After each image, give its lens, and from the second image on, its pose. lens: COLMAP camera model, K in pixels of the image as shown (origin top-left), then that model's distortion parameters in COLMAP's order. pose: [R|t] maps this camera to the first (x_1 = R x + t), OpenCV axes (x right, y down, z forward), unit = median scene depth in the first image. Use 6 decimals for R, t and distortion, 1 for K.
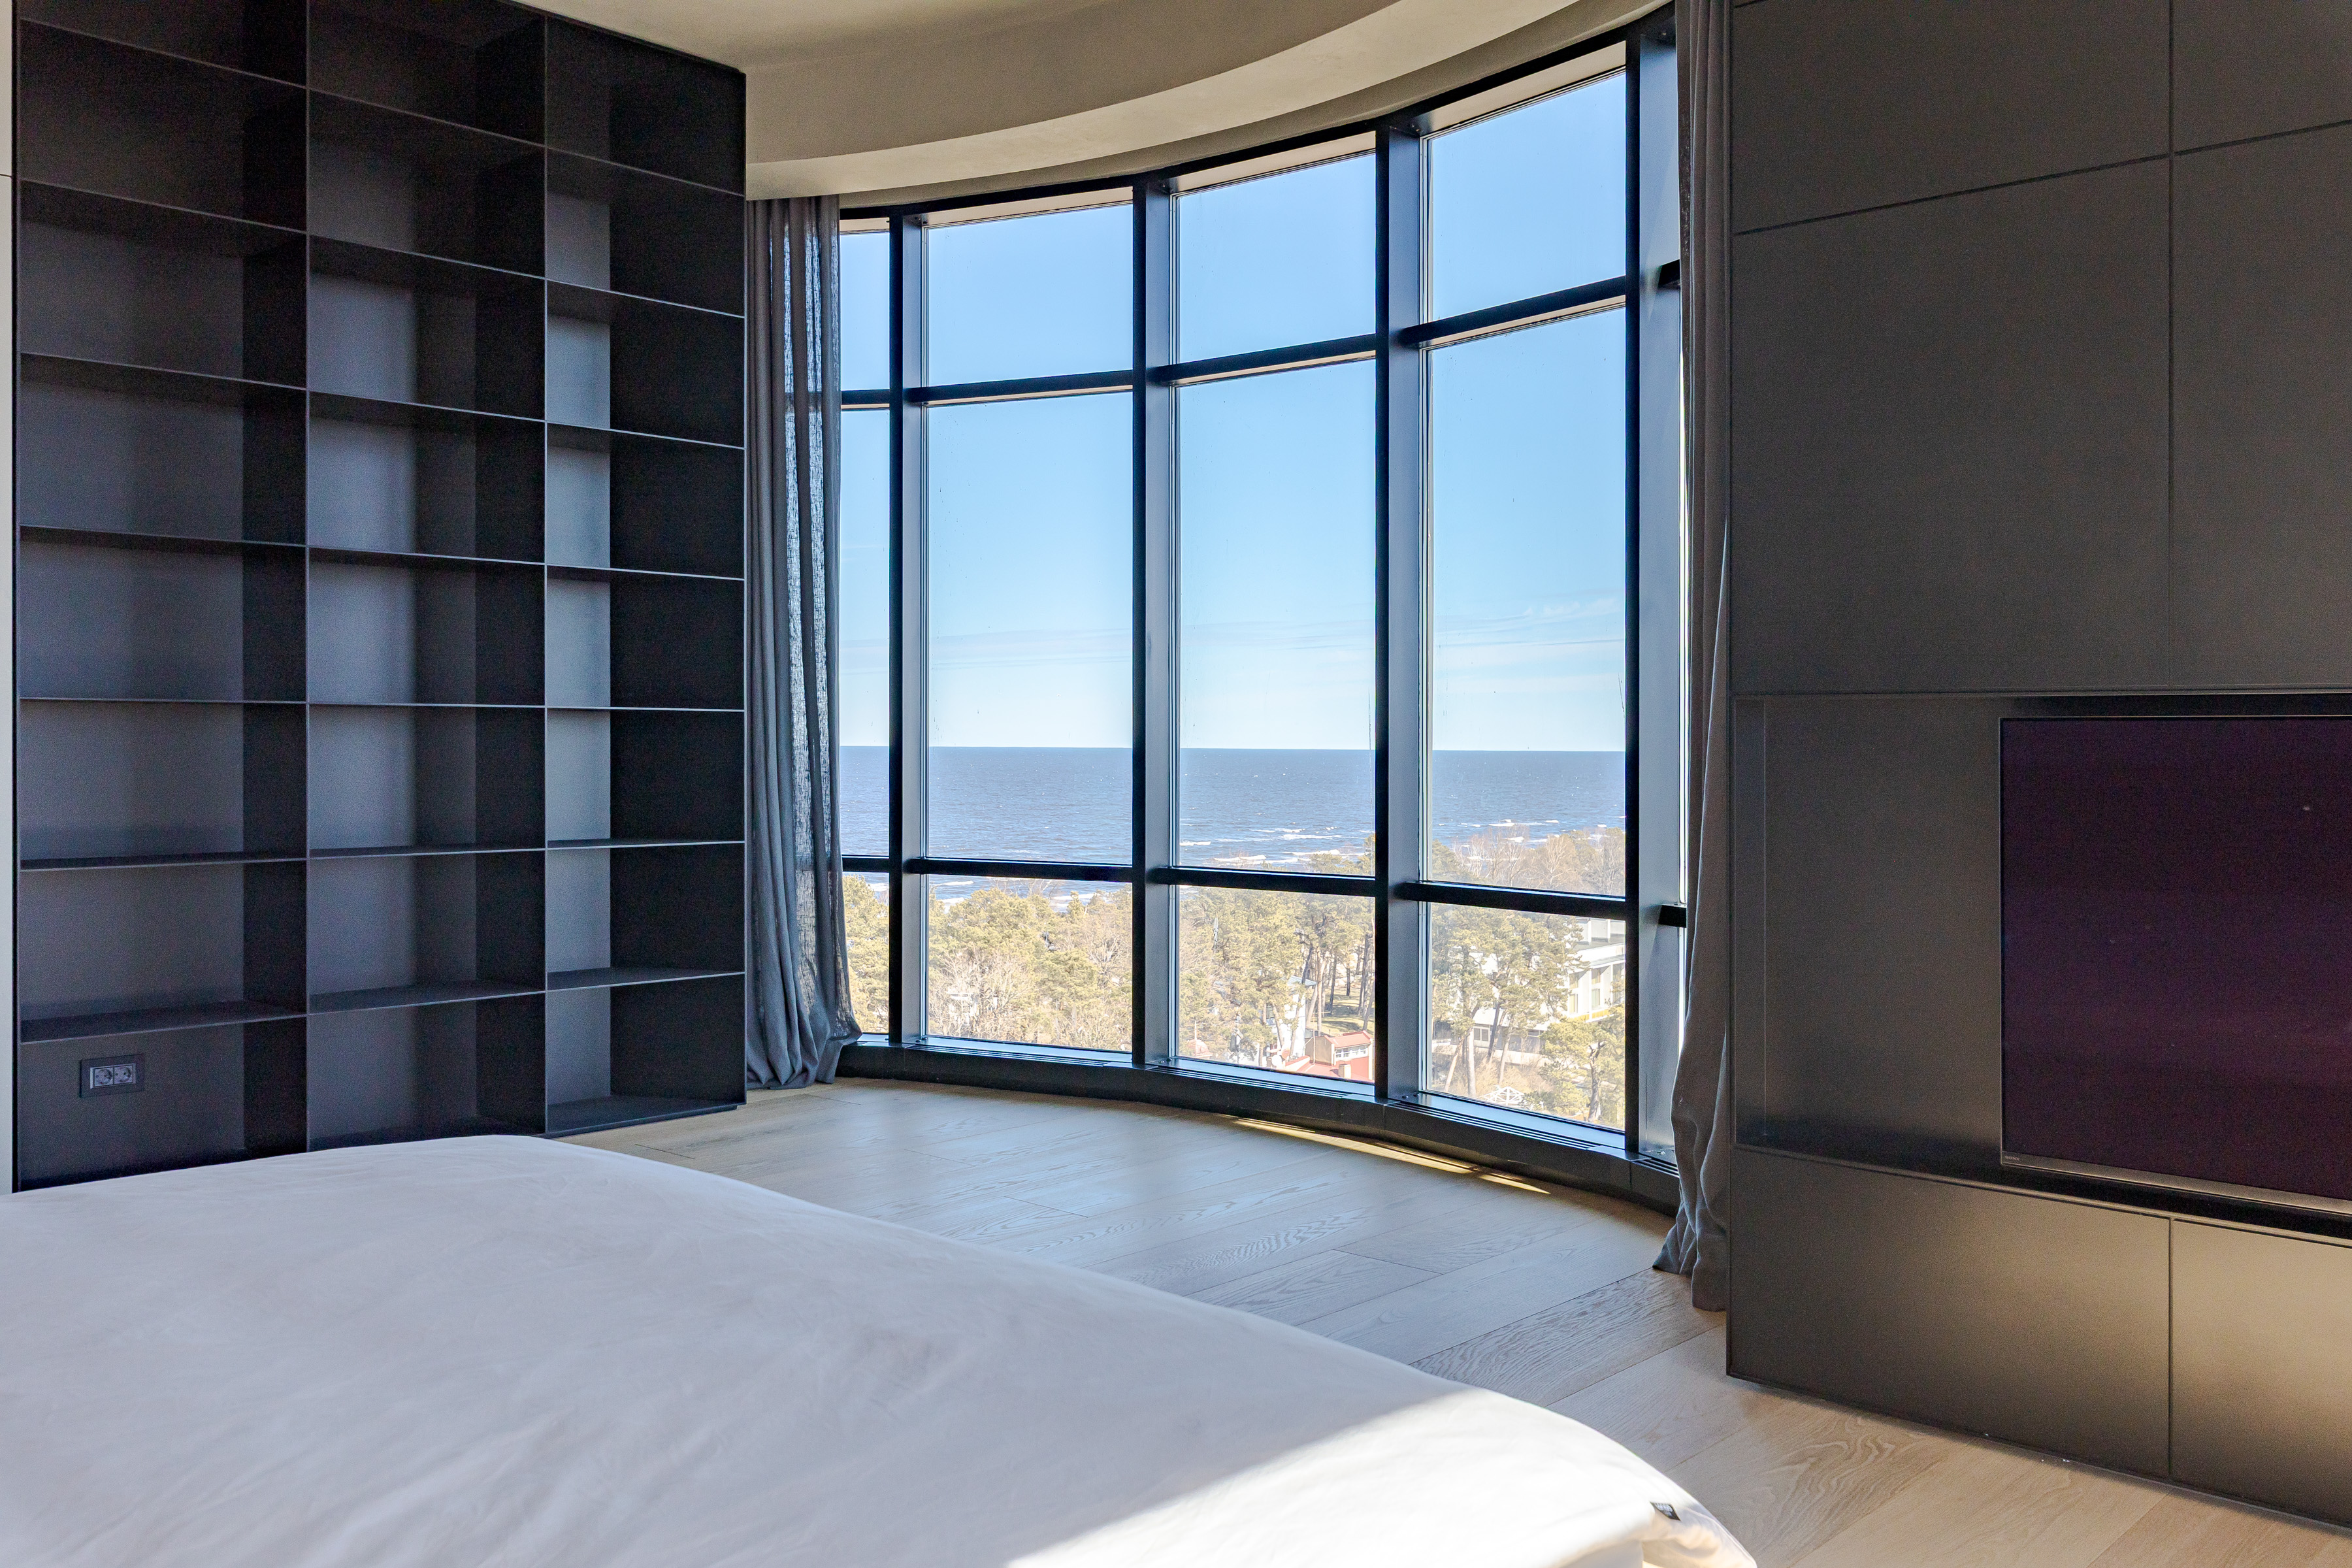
lens RADIAL K [[2012.1, 0, 1179.8], [0, 2012.1, 784.3], [0, 0, 1]] dist [0.015345, 0.001795]
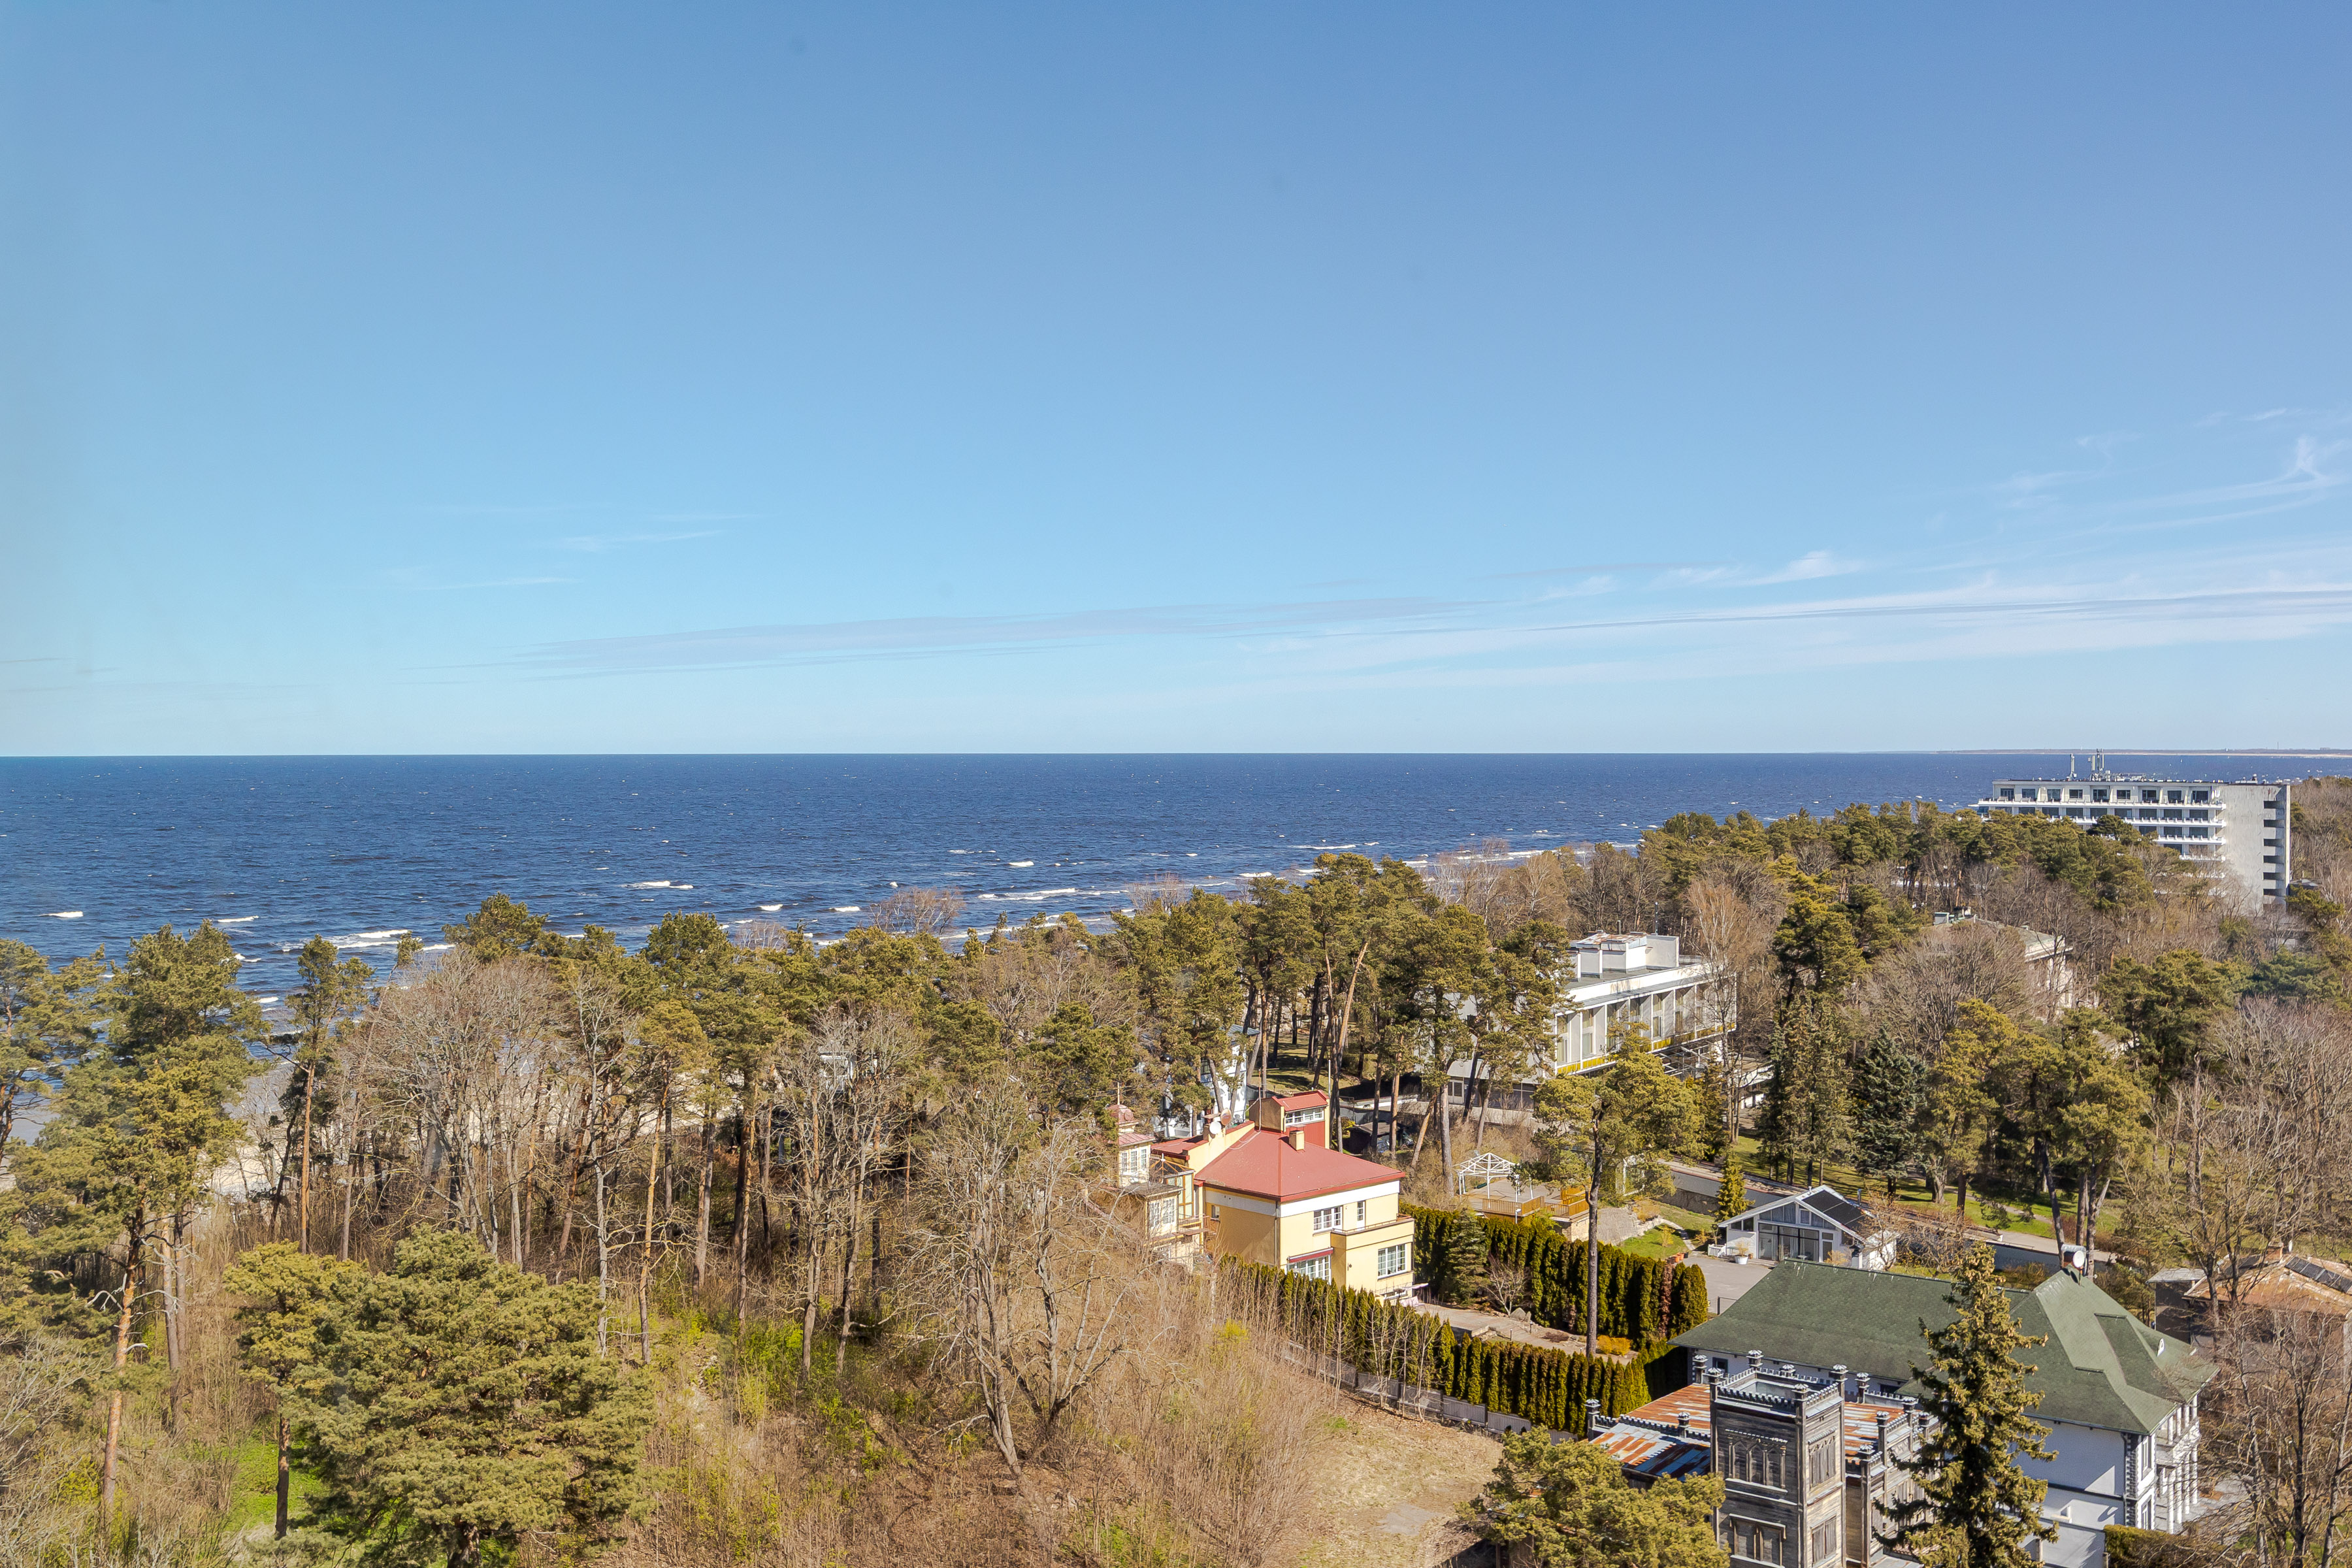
lens RADIAL K [[2012.1, 0, 1167.6], [0, 2012.1, 763.3], [0, 0, 1]] dist [0.015345, 0.001795]
pose [[0.998906, -0.009625, 0.045771, -0.008555], [0.010326, 0.999833, -0.015101, -0.001285], [-0.045618, 0.015557, 0.998838, 0.163109]]
